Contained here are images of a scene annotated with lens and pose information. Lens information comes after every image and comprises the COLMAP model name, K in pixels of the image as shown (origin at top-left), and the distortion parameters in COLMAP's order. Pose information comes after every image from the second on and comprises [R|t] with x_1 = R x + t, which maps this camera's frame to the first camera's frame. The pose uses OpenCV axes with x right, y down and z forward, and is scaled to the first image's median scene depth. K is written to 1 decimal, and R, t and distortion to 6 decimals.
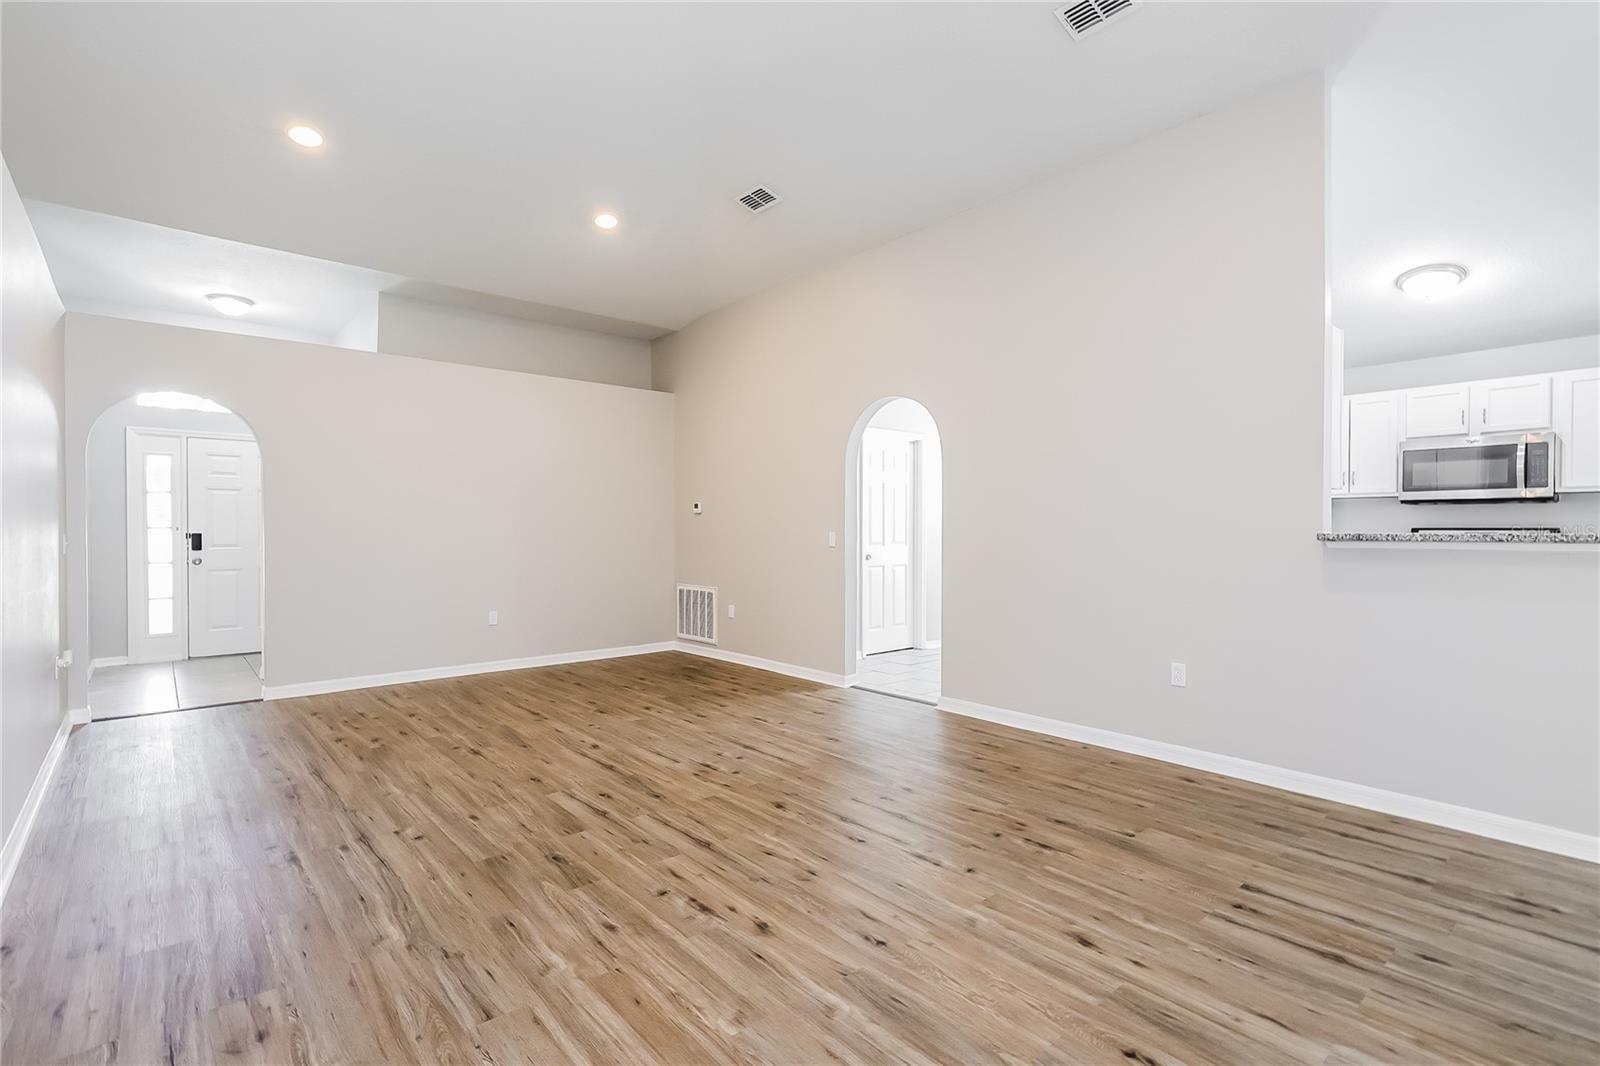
lens RADIAL K [[750.0, 0, 805.0], [0, 750.0, 528.1], [0, 0, 1]] dist [0.000874, 0.000090]
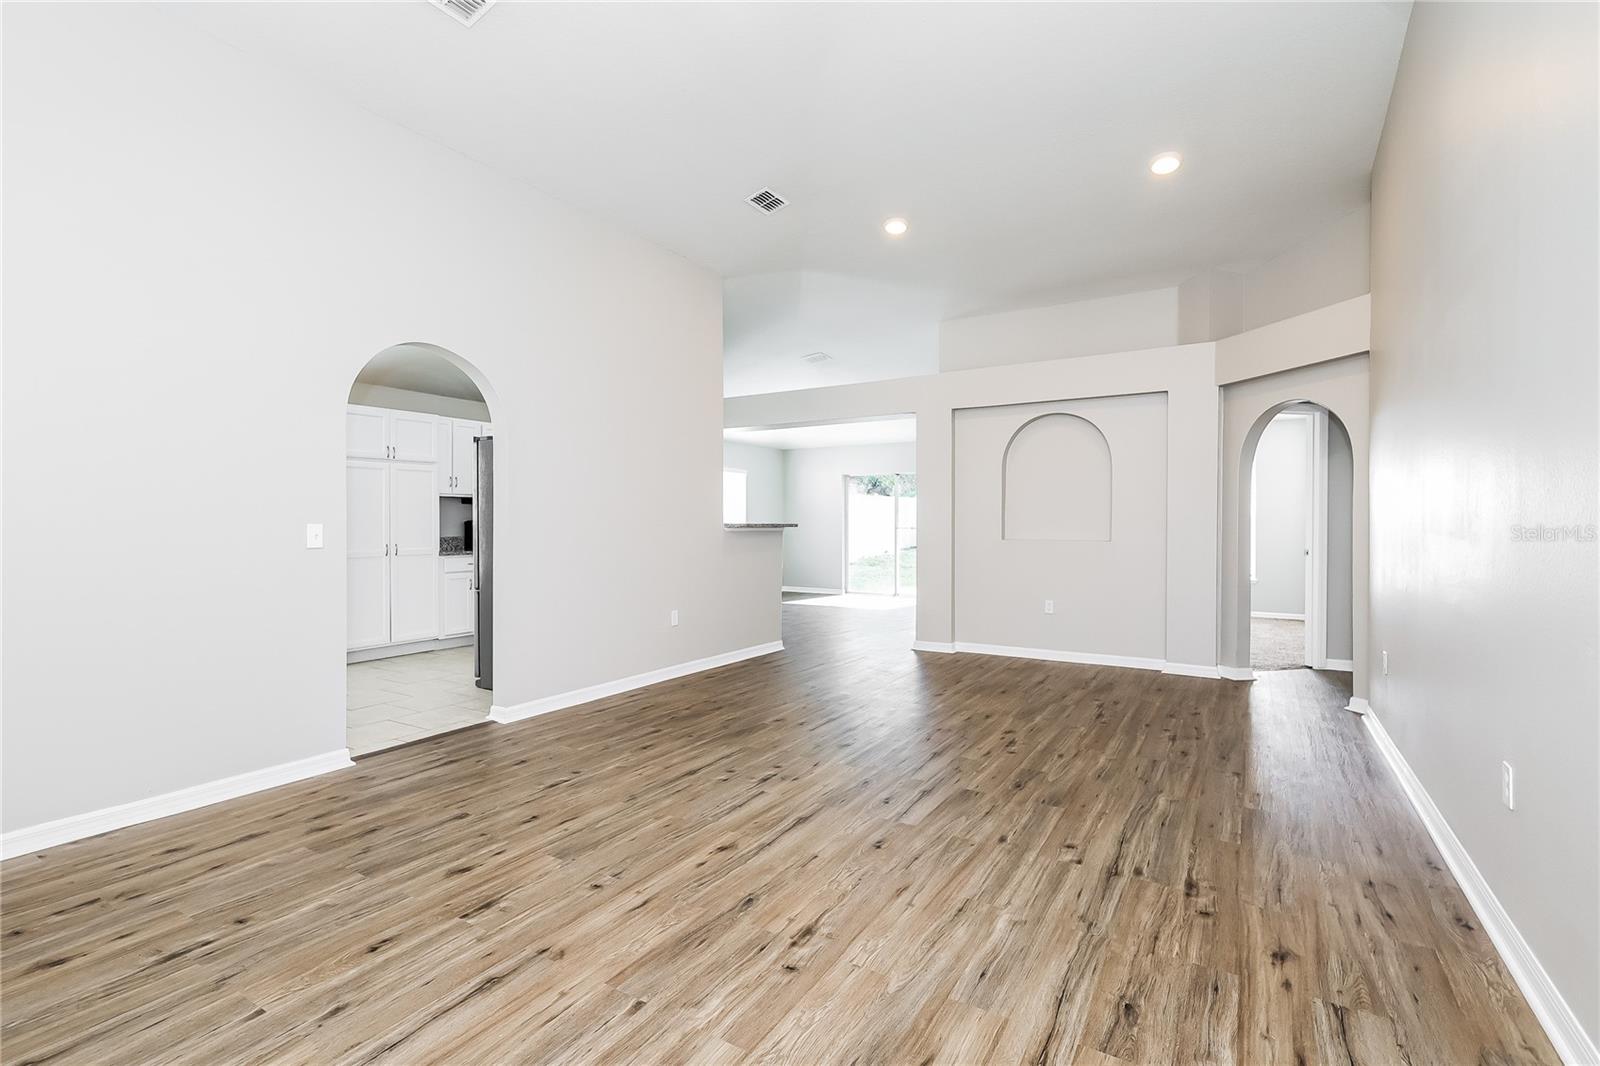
lens RADIAL K [[750.0, 0, 805.0], [0, 750.0, 528.1], [0, 0, 1]] dist [0.000874, 0.000090]
pose [[-0.313883, -0.005743, 0.949444, -1.153555], [-0.002765, 0.999983, 0.005135, 0.012801], [-0.949458, -0.001014, -0.313894, 1.432521]]
